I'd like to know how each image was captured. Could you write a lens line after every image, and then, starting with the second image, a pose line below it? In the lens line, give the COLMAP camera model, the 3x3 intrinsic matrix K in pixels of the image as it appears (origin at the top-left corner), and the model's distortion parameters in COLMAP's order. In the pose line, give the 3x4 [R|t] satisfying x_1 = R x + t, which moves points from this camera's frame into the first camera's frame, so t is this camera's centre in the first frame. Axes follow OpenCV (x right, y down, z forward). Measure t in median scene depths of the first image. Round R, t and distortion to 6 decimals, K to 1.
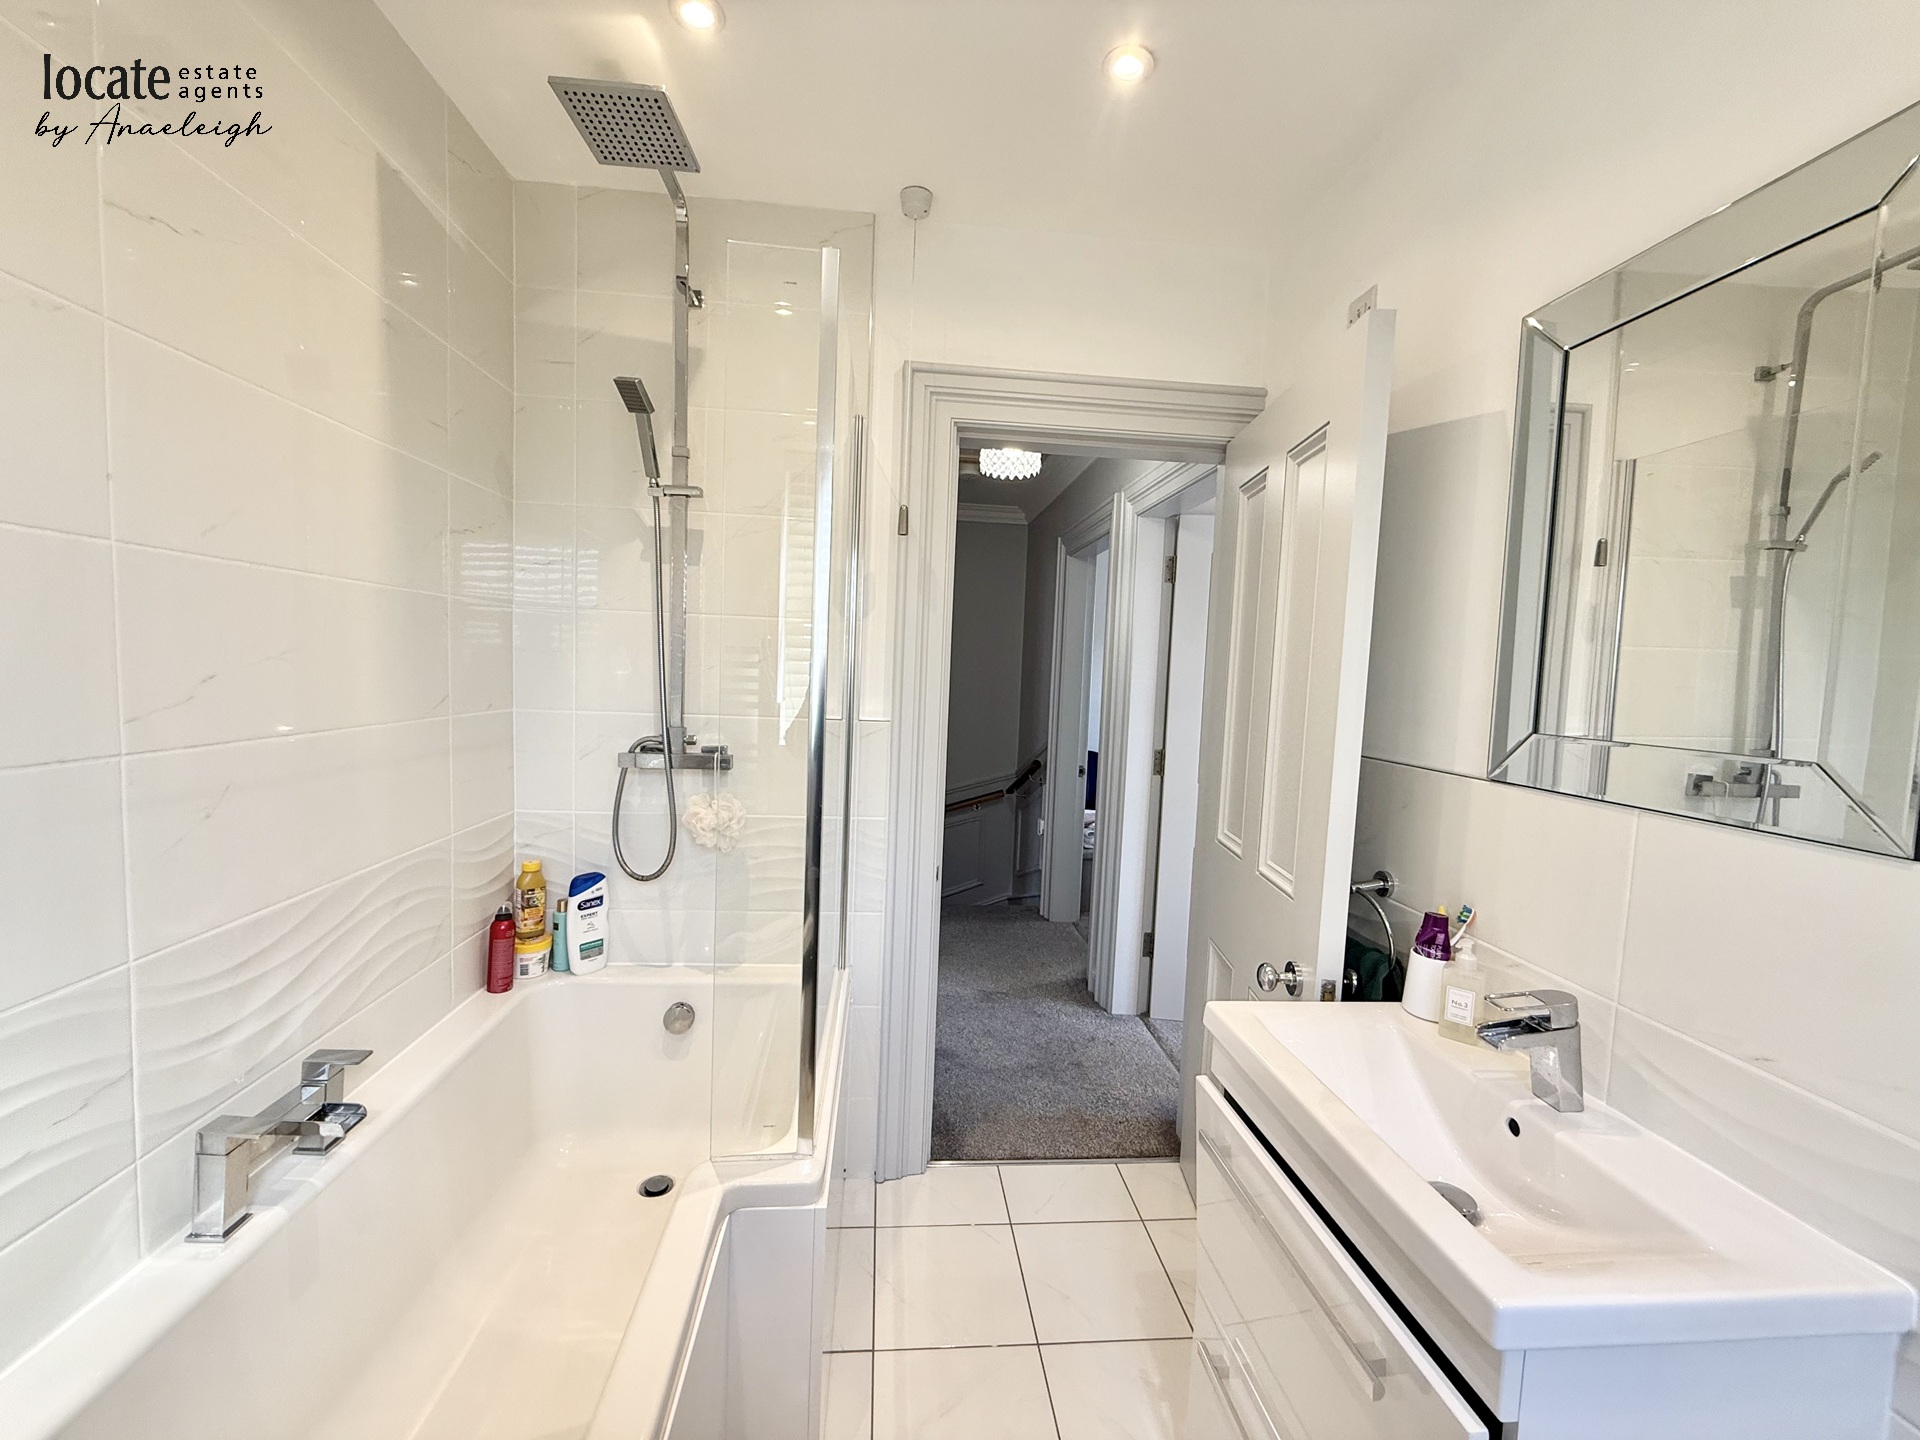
lens RADIAL K [[756.7, 0, 955.7], [0, 756.7, 716.4], [0, 0, 1]] dist [-0.003107, 0.000986]
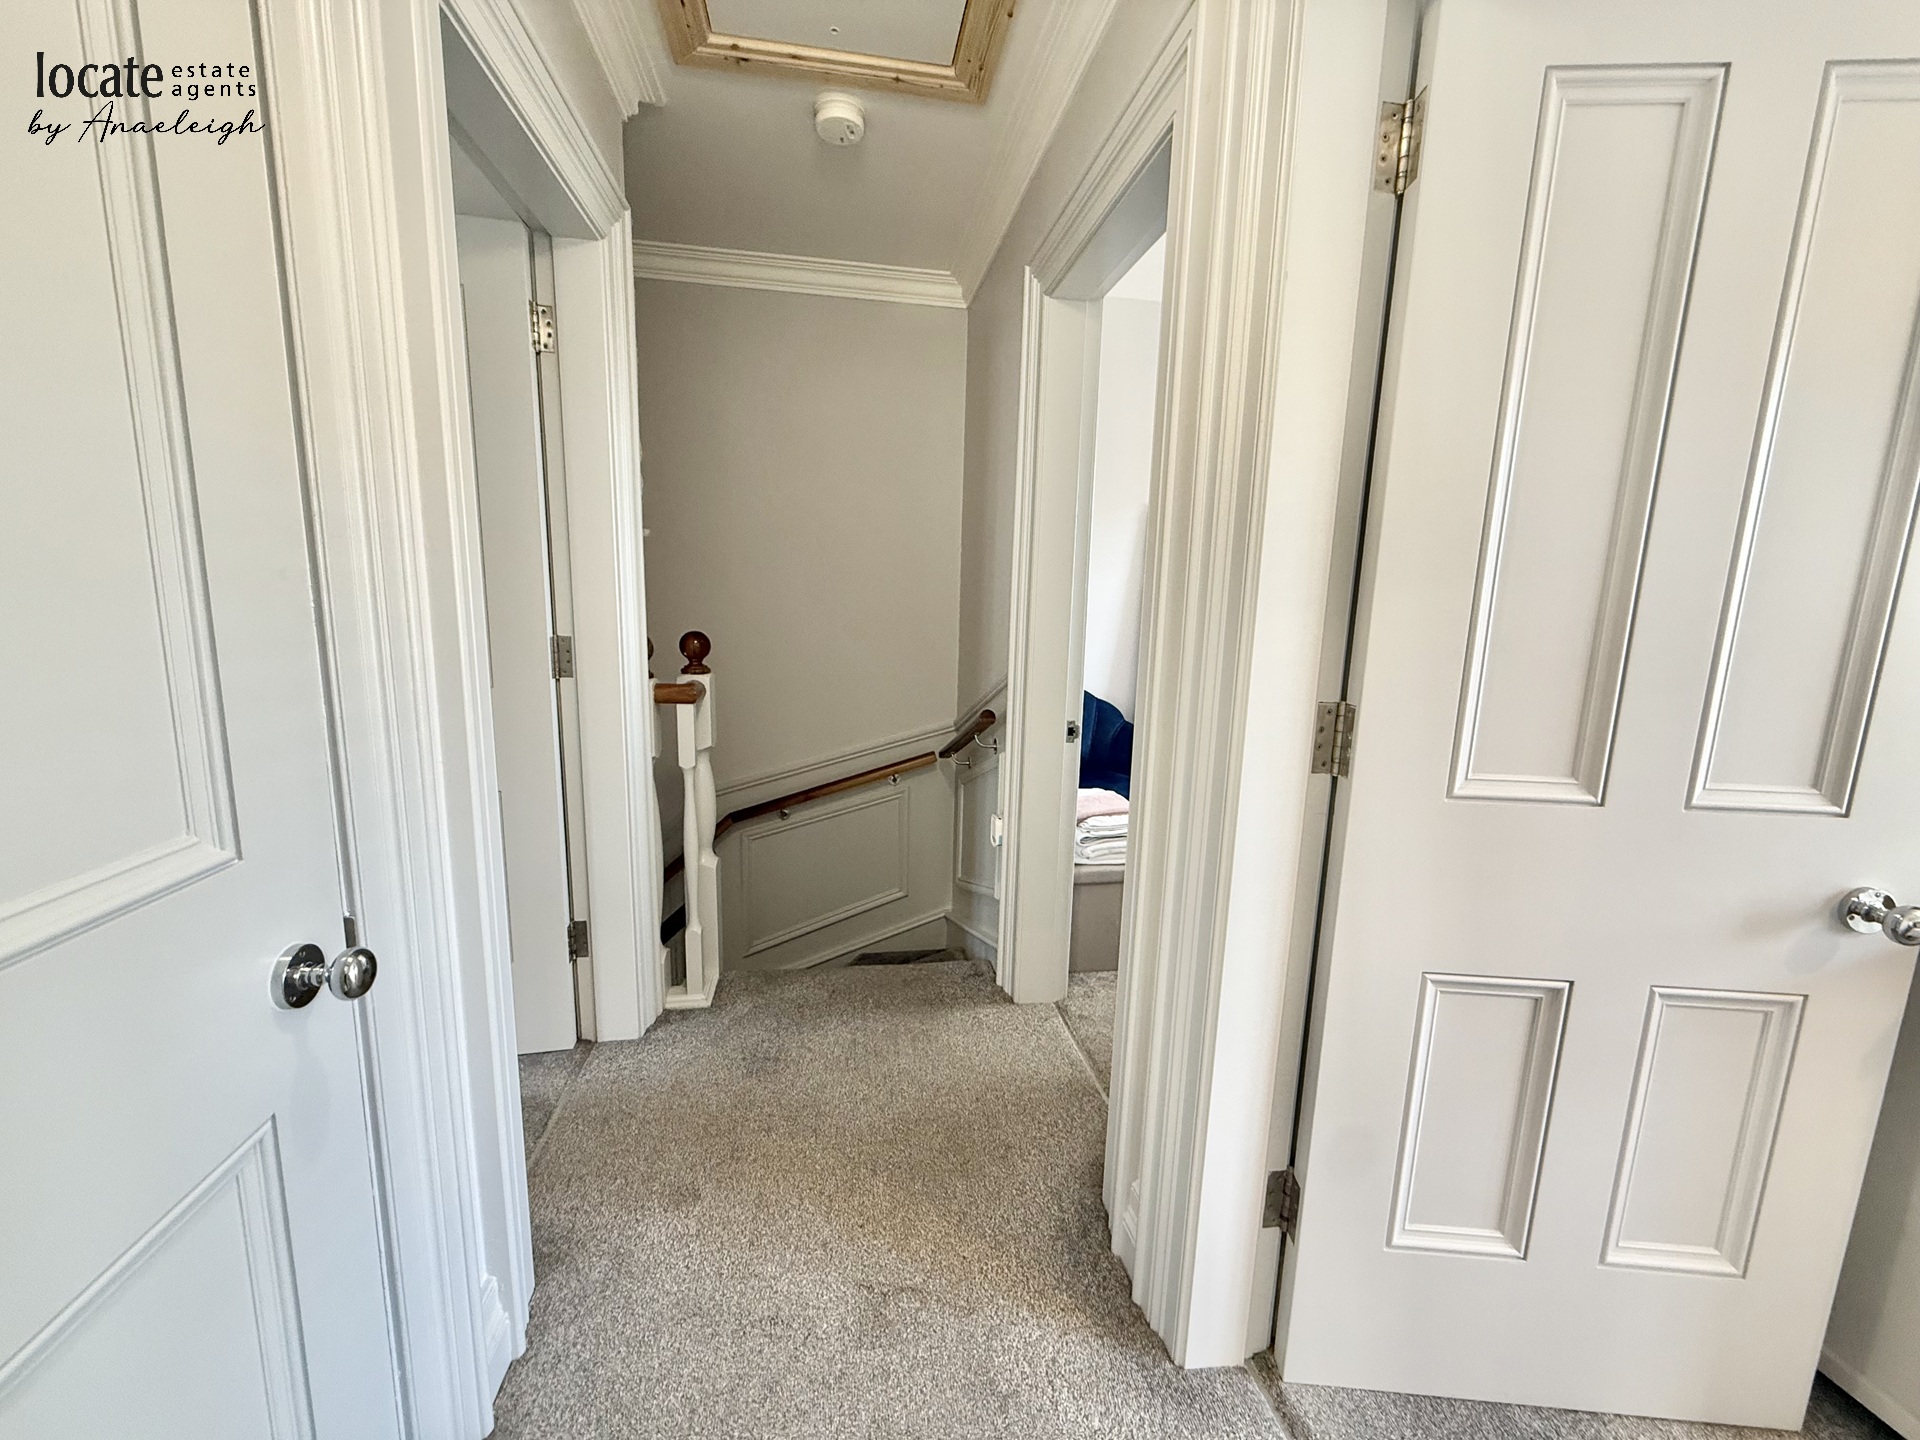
lens RADIAL K [[756.7, 0, 964.1], [0, 756.7, 719.3], [0, 0, 1]] dist [-0.003107, 0.000986]
pose [[0.996894, -0.024420, 0.074877, 0.049698], [0.016592, 0.994497, 0.103439, 0.008897], [-0.076991, -0.101875, 0.991813, 0.463938]]
